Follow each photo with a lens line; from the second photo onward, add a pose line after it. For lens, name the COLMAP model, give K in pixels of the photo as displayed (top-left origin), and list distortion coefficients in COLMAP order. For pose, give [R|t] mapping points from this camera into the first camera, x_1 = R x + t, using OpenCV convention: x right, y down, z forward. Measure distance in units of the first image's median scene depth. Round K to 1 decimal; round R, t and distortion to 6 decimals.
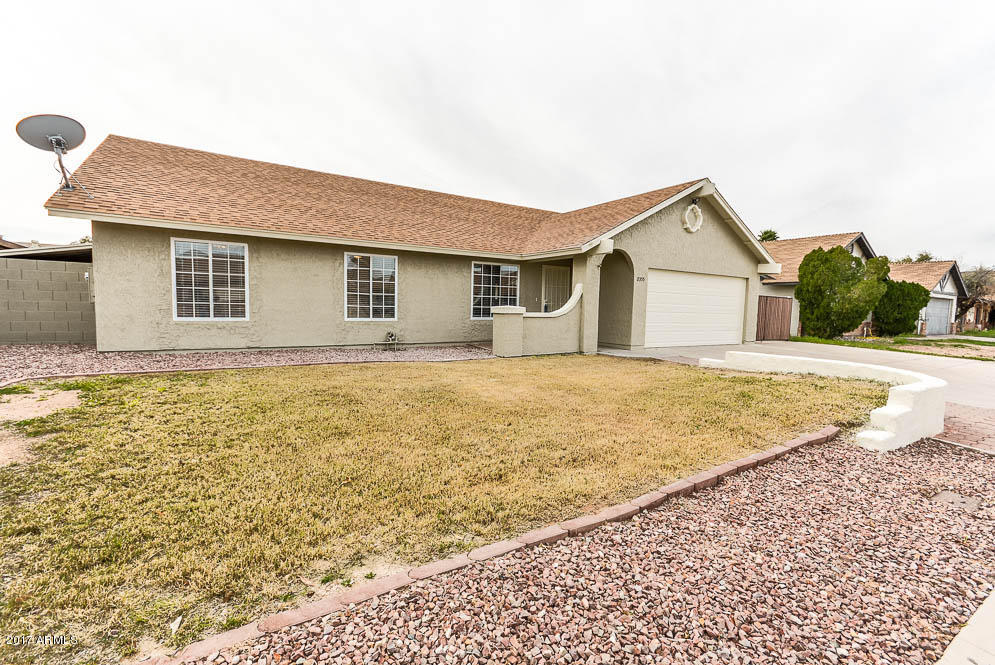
lens RADIAL K [[436.2, 0, 494.9], [0, 436.2, 336.7], [0, 0, 1]] dist [0.009189, -0.000306]
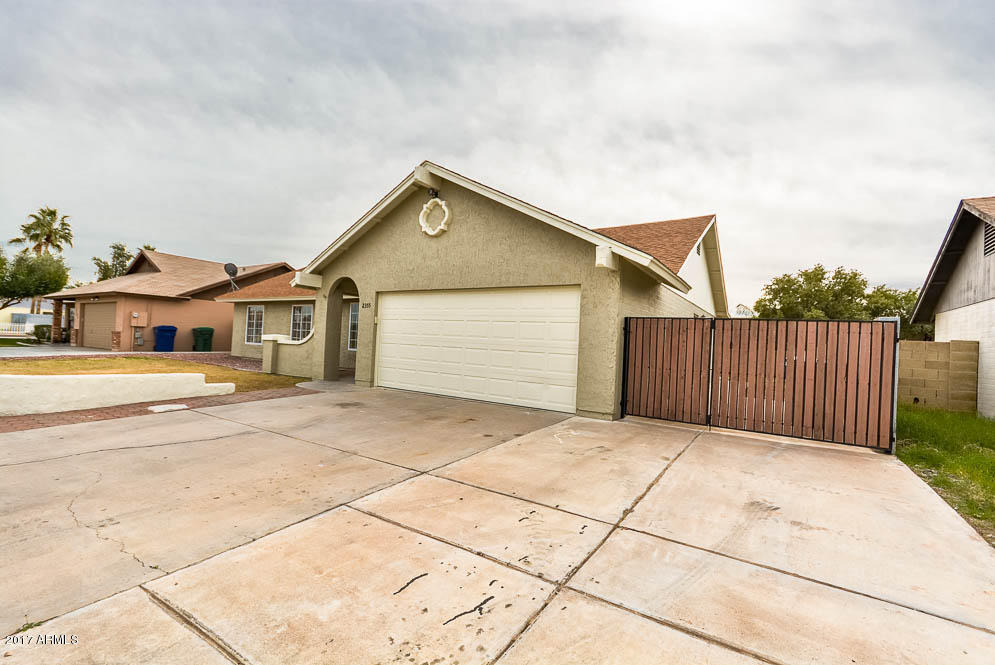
lens RADIAL K [[436.2, 0, 494.9], [0, 436.2, 336.7], [0, 0, 1]] dist [0.009189, -0.000306]
pose [[0.412666, -0.016654, -0.910730, 1.390121], [-0.097267, 0.993310, -0.062237, -0.043994], [0.905674, 0.114268, 0.408286, 0.983148]]
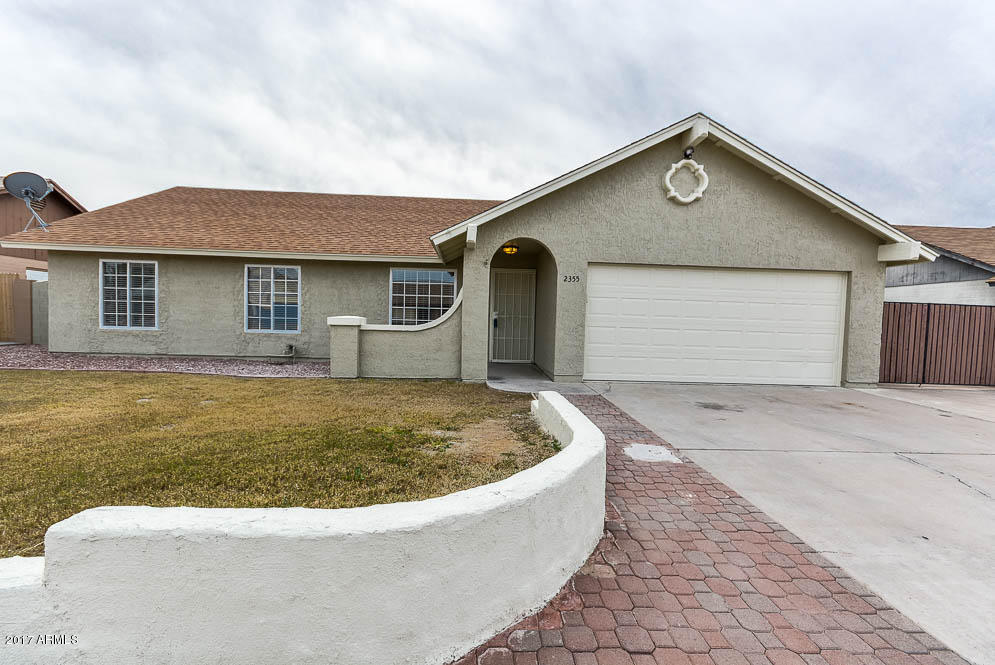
lens RADIAL K [[436.2, 0, 494.9], [0, 436.2, 336.7], [0, 0, 1]] dist [0.009189, -0.000306]
pose [[0.873280, 0.018831, -0.486854, 0.630447], [-0.040687, 0.998581, -0.034356, -0.013788], [0.485516, 0.049811, 0.872808, 0.385246]]
